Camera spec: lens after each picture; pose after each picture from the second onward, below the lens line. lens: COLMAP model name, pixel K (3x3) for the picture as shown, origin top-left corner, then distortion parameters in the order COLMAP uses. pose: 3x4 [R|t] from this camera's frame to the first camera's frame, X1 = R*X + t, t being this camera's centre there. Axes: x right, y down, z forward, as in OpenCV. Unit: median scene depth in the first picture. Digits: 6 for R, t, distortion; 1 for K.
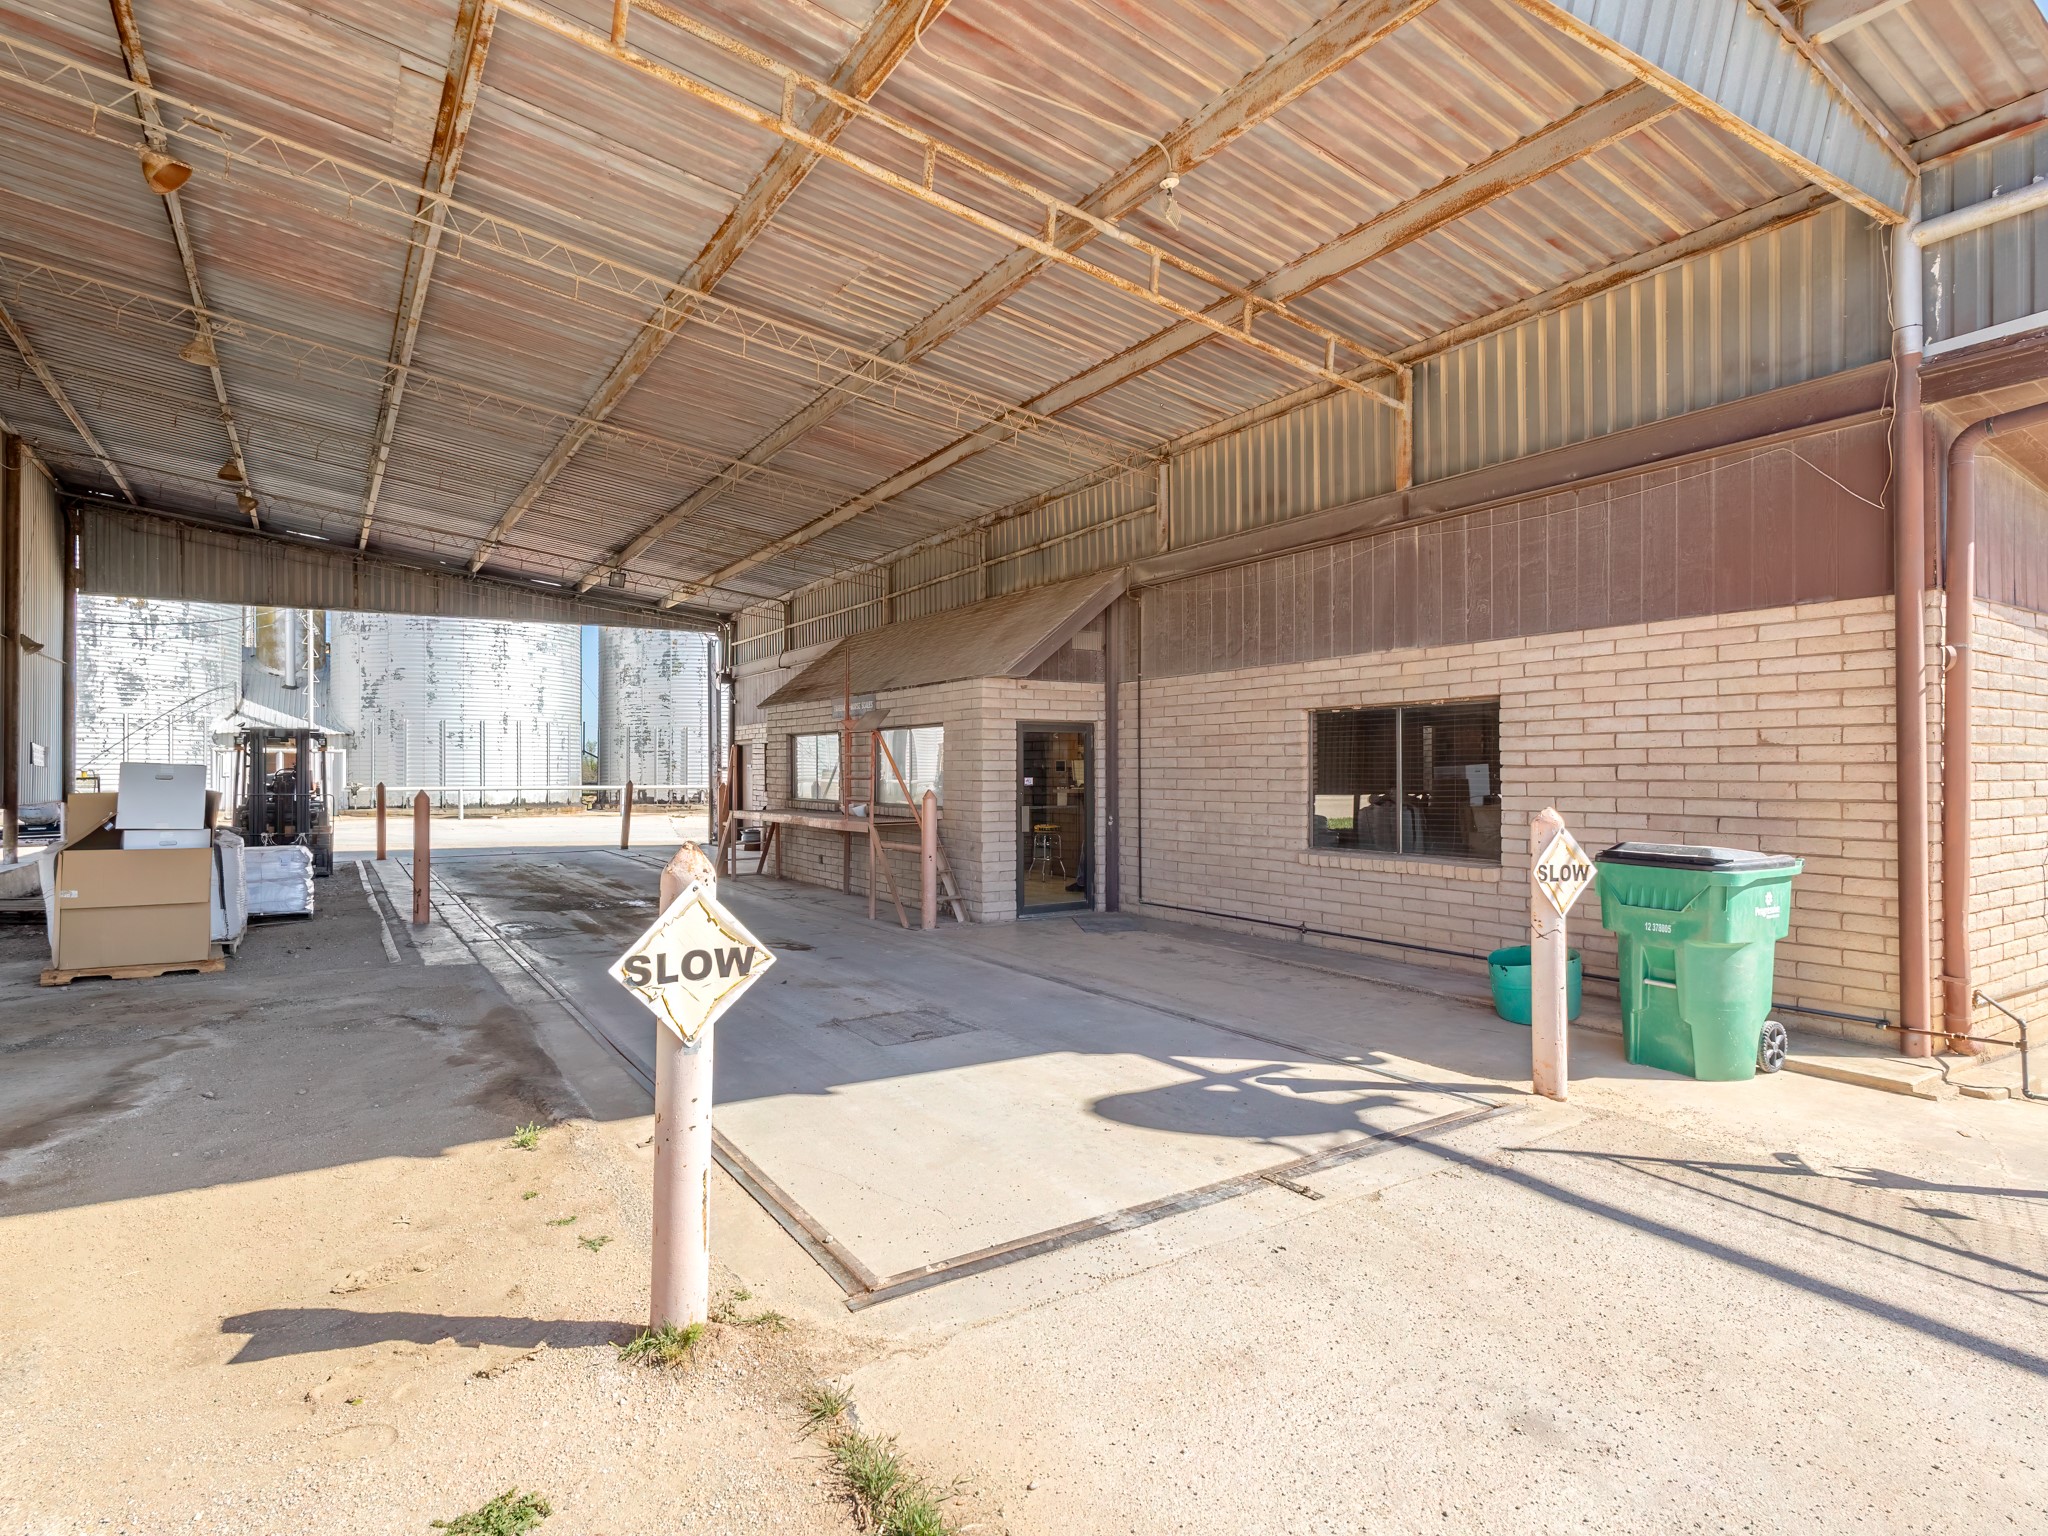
lens RADIAL K [[1057.3, 0, 1027.1], [0, 1057.3, 770.5], [0, 0, 1]] dist [0.013621, -0.002701]
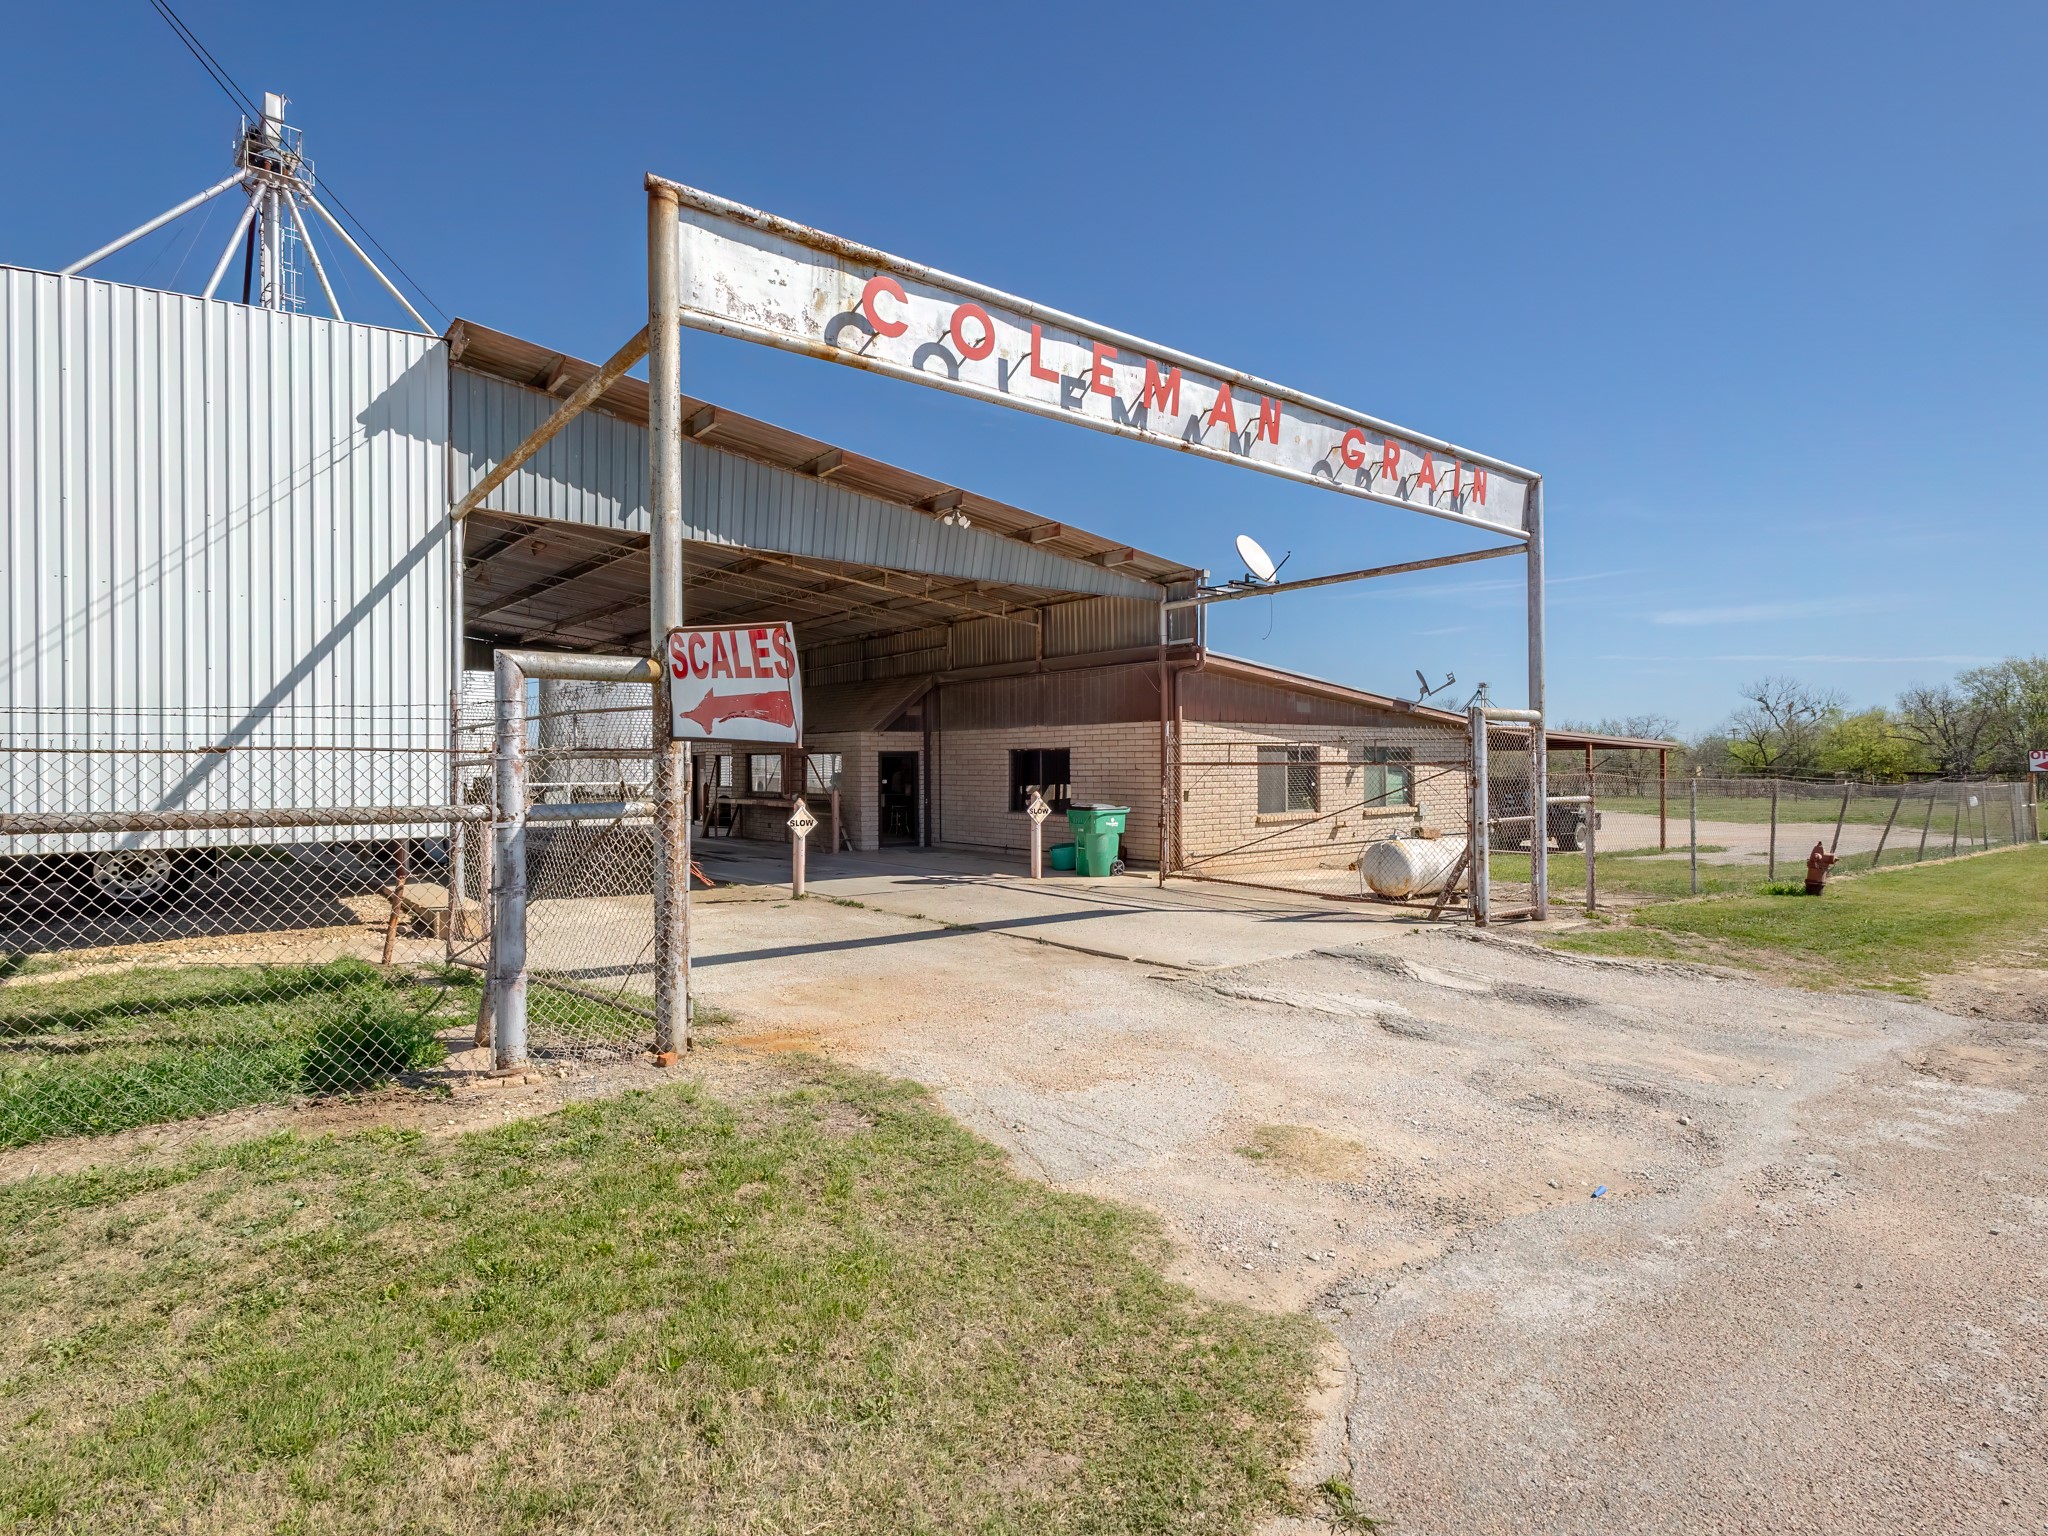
lens RADIAL K [[1057.3, 0, 1018.6], [0, 1057.3, 773.6], [0, 0, 1]] dist [0.013621, -0.002701]
pose [[0.994567, -0.003932, 0.104024, 0.047651], [0.003025, 0.999956, 0.008874, -0.023173], [-0.104054, -0.008511, 0.994535, -1.079217]]
